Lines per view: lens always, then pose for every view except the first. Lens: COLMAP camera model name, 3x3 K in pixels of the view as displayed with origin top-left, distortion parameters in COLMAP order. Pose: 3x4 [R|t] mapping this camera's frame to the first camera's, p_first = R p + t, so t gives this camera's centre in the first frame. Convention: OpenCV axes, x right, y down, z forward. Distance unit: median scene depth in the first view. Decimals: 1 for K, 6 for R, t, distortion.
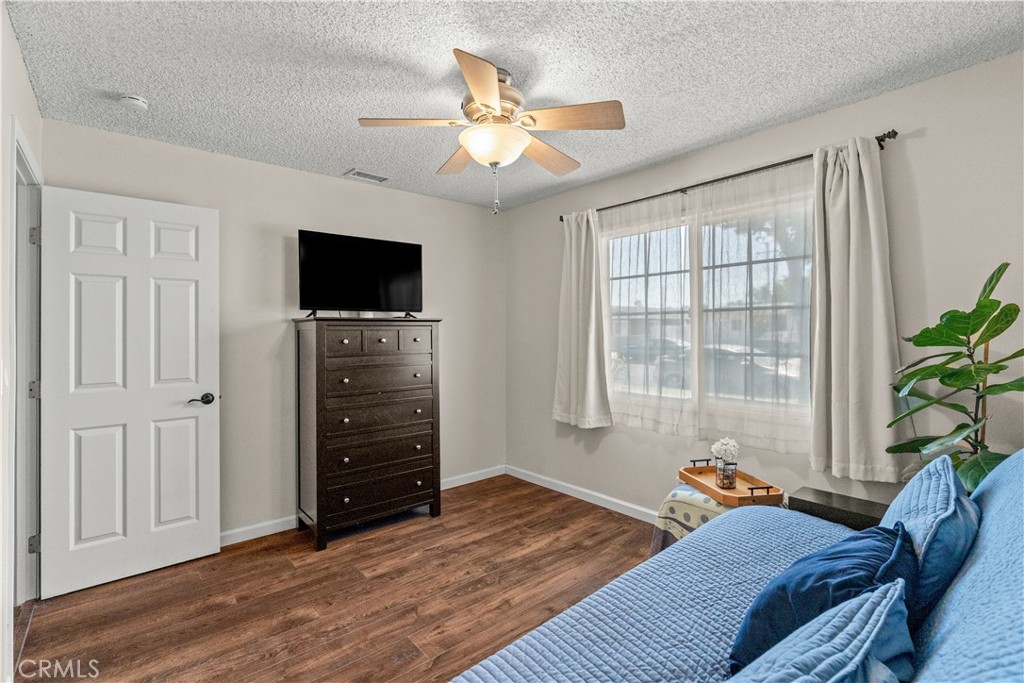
lens RADIAL K [[467.0, 0, 514.7], [0, 467.0, 335.4], [0, 0, 1]] dist [-0.007381, 0.001484]
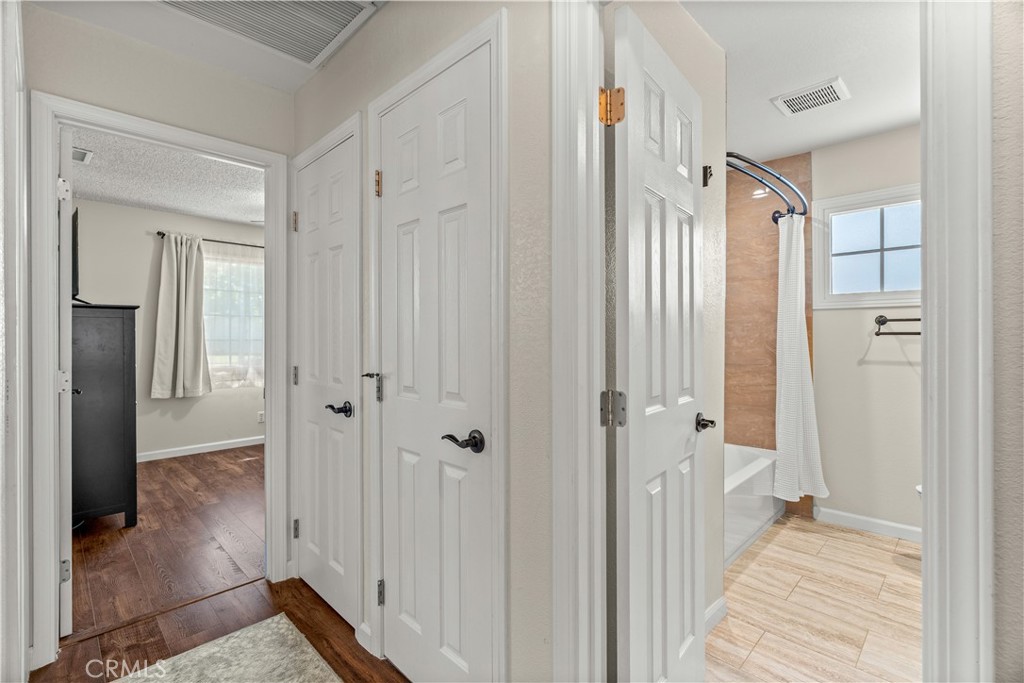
lens RADIAL K [[460.2, 0, 508.5], [0, 460.2, 337.4], [0, 0, 1]] dist [-0.005900, 0.000507]
pose [[-0.074627, -0.004624, 0.997201, -1.500978], [0.008429, 0.999951, 0.005267, 0.031040], [-0.997176, 0.008798, -0.074584, 0.215742]]
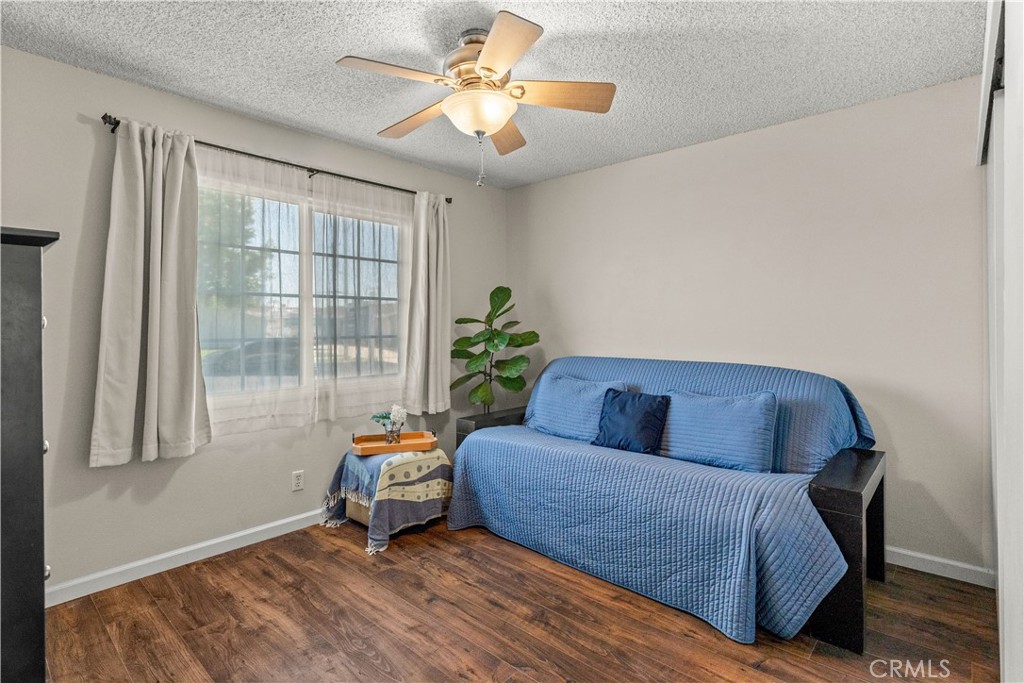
lens RADIAL K [[503.9, 0, 511.5], [0, 503.9, 329.3], [0, 0, 1]] dist [-0.003452, -0.000736]
pose [[-0.120267, -0.005758, 0.992725, -0.746135], [0.007225, 0.999952, 0.006675, 0.016341], [-0.992715, 0.007975, -0.120219, 0.729564]]
